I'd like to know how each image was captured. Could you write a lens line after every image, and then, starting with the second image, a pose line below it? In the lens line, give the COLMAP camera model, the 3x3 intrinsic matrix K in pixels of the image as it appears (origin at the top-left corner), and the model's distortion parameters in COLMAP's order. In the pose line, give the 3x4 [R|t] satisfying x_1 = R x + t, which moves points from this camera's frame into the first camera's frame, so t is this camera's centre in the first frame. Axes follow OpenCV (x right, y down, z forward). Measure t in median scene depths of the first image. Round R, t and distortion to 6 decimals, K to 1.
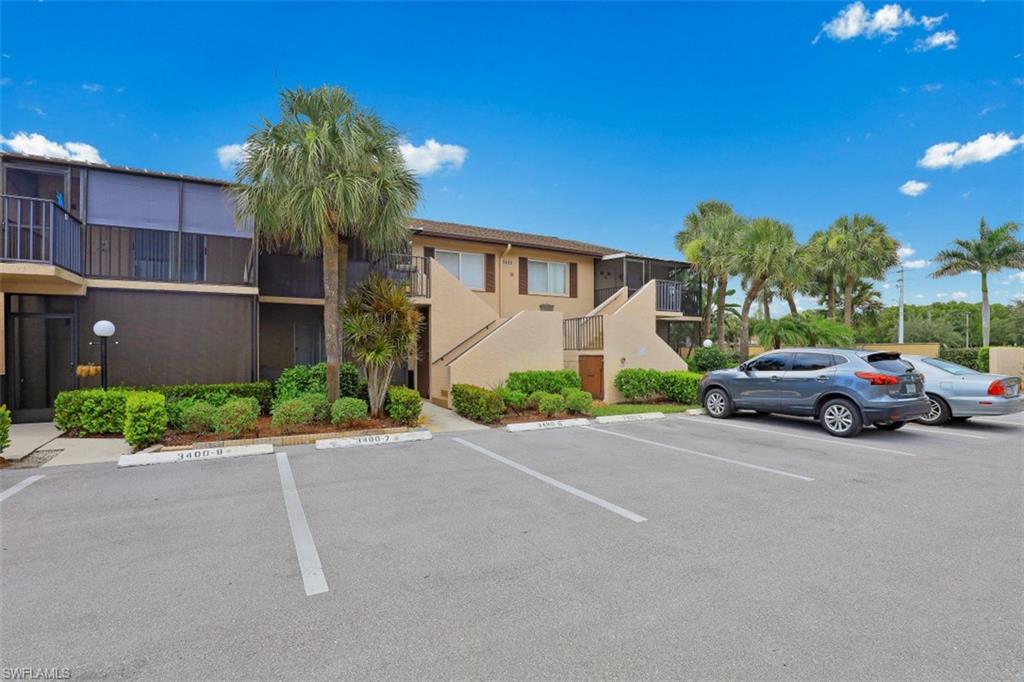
lens RADIAL K [[498.3, 0, 510.6], [0, 498.3, 347.6], [0, 0, 1]] dist [-0.003307, -0.000746]
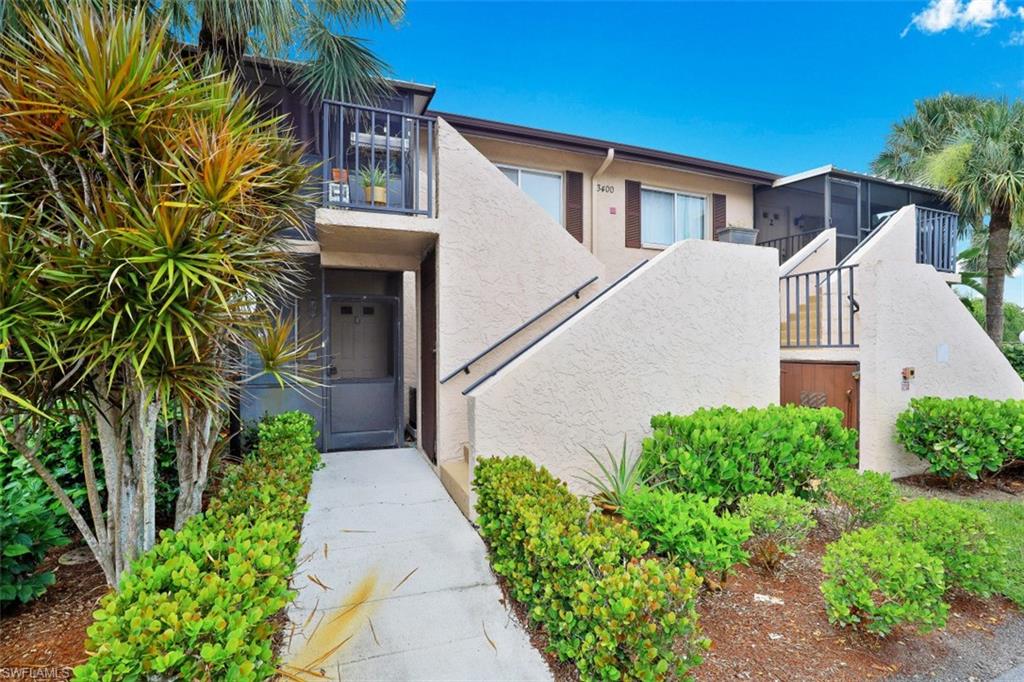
lens RADIAL K [[498.3, 0, 510.6], [0, 498.3, 347.6], [0, 0, 1]] dist [-0.003307, -0.000746]
pose [[0.990620, 0.004888, -0.136560, -0.034317], [-0.003953, 0.999967, 0.007113, 0.001343], [0.136591, -0.006507, 0.990606, 0.444435]]
